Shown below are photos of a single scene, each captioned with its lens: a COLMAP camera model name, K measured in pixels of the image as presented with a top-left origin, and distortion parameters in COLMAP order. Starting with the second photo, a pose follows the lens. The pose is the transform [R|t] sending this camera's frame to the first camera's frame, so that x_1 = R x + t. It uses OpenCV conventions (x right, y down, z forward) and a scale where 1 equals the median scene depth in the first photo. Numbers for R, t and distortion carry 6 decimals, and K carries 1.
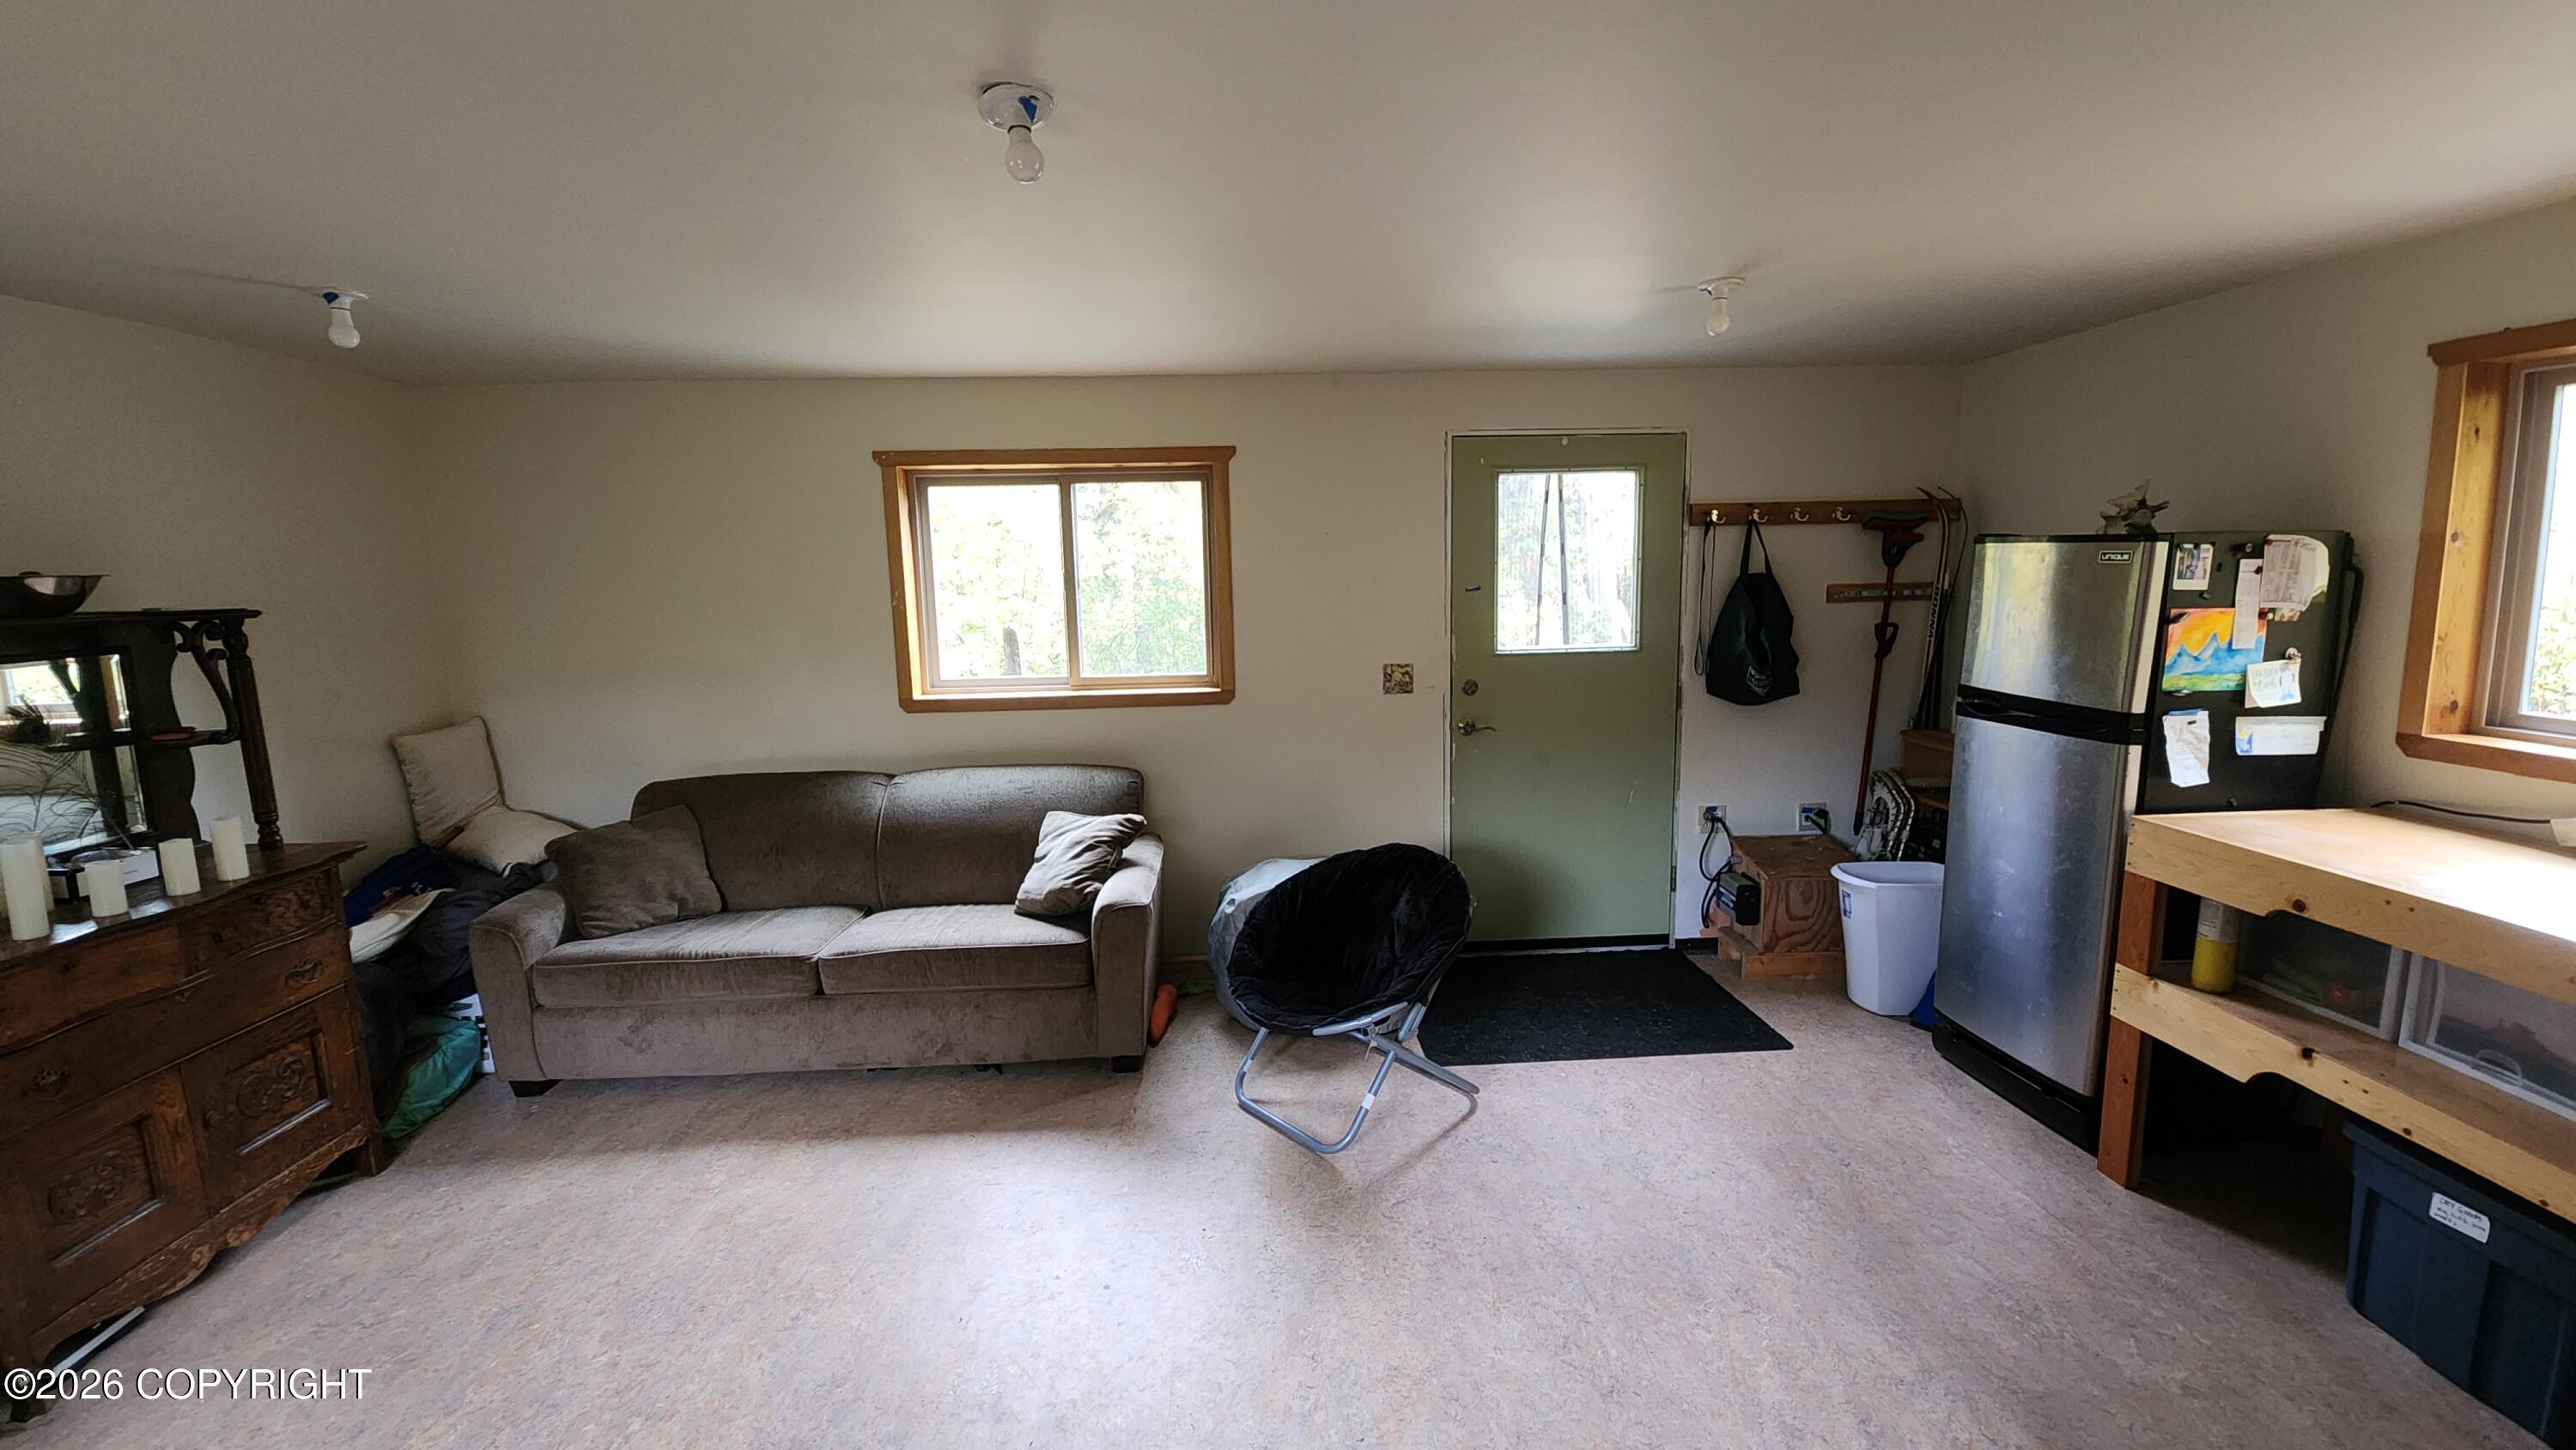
lens RADIAL K [[1033.2, 0, 1285.1], [0, 1033.2, 720.5], [0, 0, 1]] dist [0.001453, -0.002587]
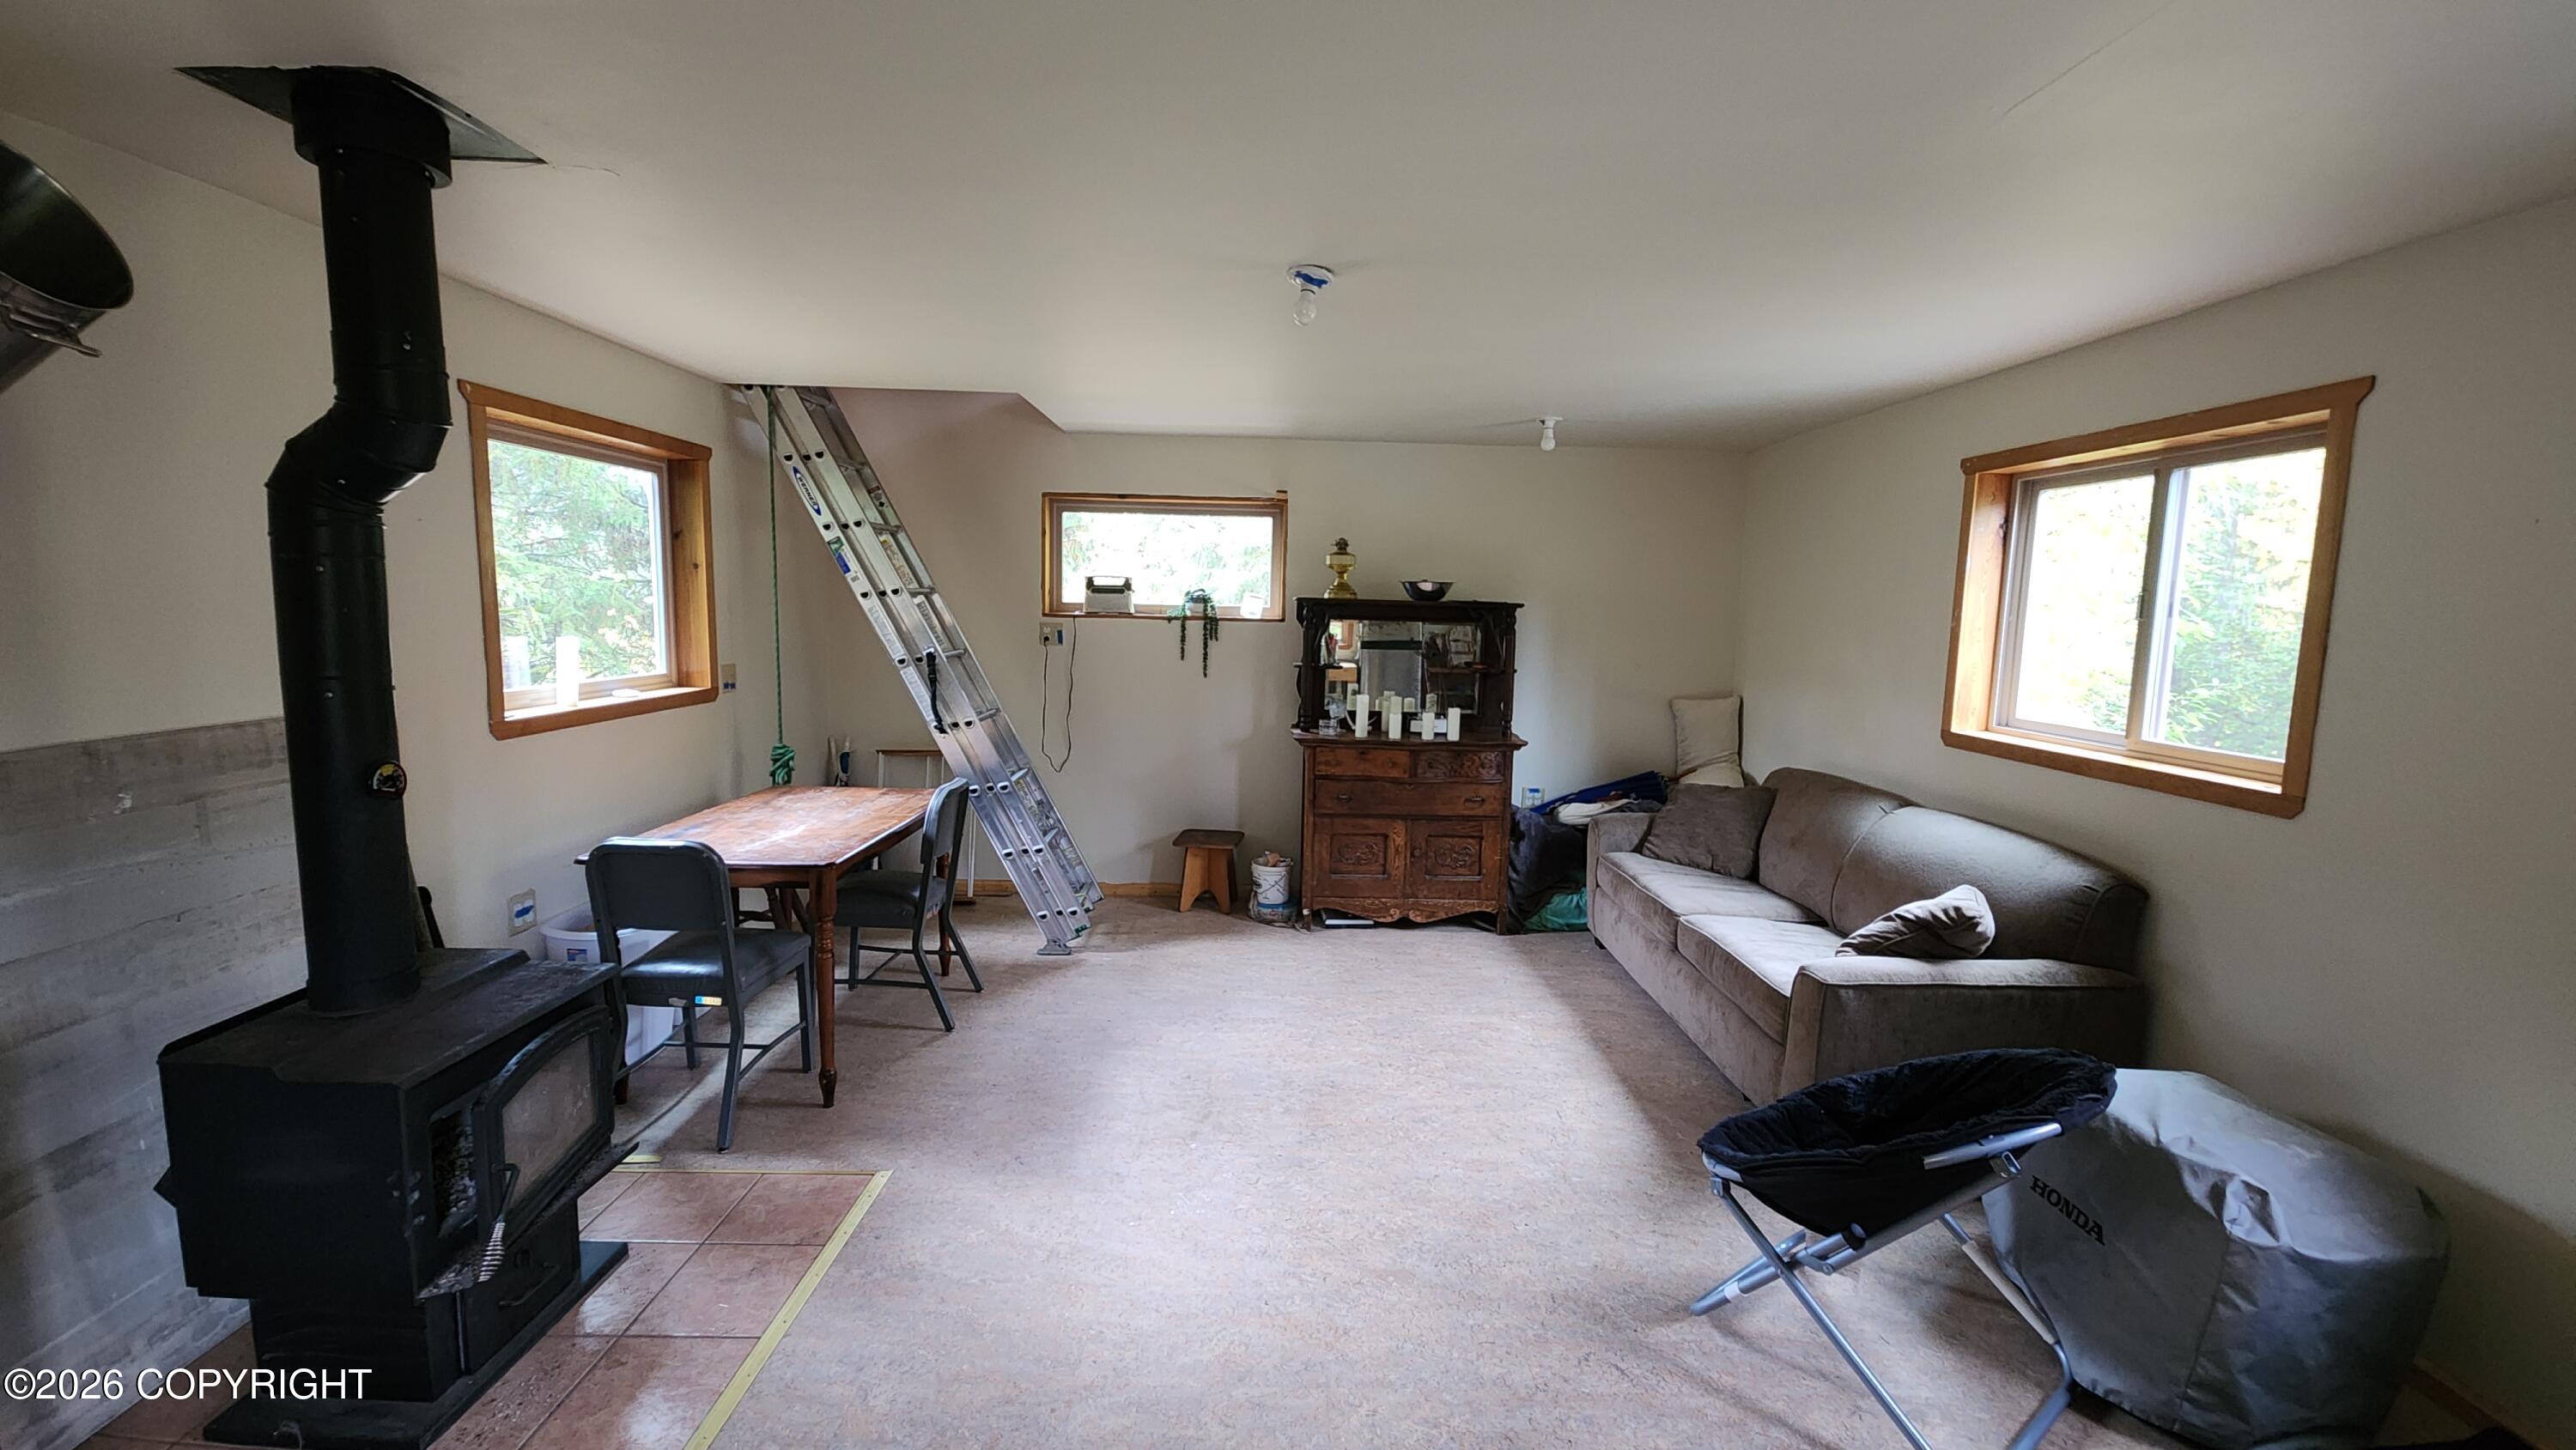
lens RADIAL K [[1033.2, 0, 1285.1], [0, 1033.2, 720.5], [0, 0, 1]] dist [0.001453, -0.002587]
pose [[-0.038501, 0.132441, -0.990443, 0.592187], [-0.161093, 0.977390, 0.136958, -0.063595], [0.986188, 0.164827, -0.016295, 0.474422]]
